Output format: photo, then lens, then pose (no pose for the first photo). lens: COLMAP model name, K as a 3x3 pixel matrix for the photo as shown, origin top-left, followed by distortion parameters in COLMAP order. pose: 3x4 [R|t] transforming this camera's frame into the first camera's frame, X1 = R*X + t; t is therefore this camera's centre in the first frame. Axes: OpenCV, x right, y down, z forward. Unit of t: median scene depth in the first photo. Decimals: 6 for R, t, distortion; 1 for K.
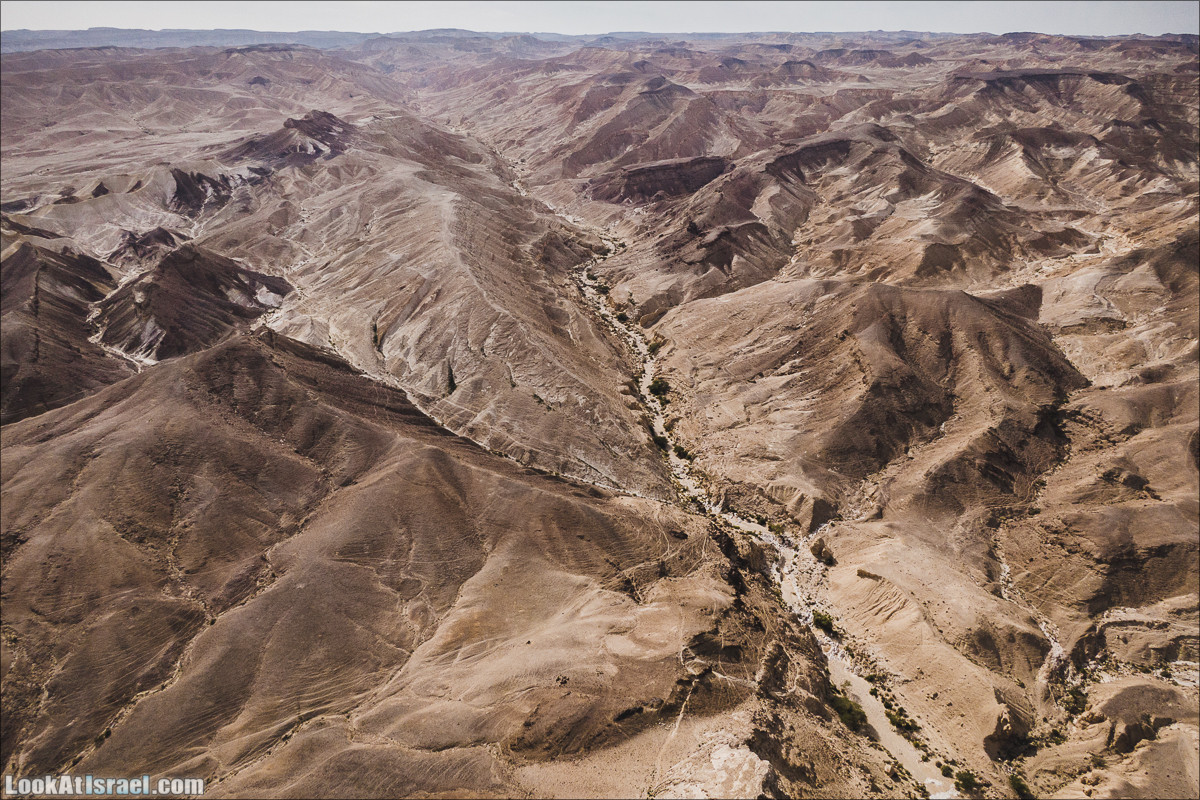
lens RADIAL K [[835.2, 0, 596.2], [0, 835.2, 395.1], [0, 0, 1]] dist [0.085558, -0.127919]
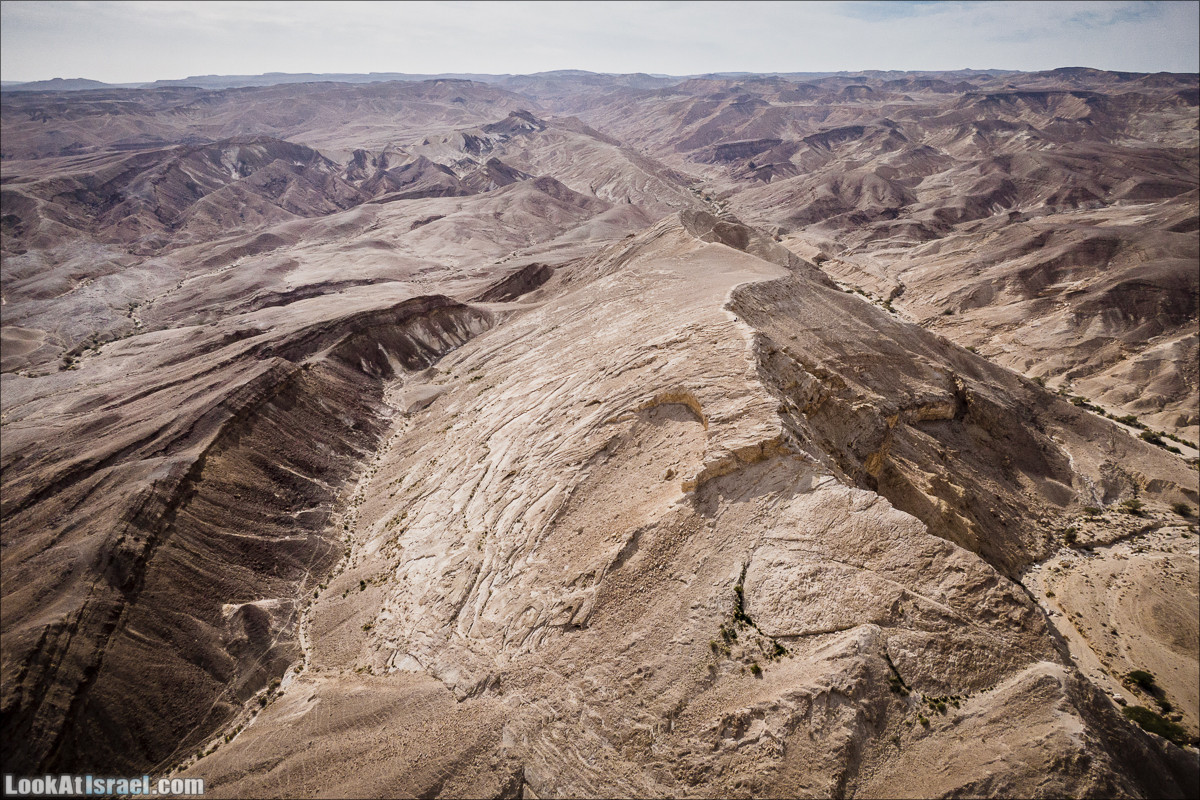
lens RADIAL K [[835.2, 0, 596.2], [0, 835.2, 395.1], [0, 0, 1]] dist [0.085558, -0.127919]
pose [[0.993225, 0.037797, -0.109891, 0.003167], [-0.042677, 0.998189, -0.042394, 0.278874], [0.108090, 0.046797, 0.993039, -0.570601]]
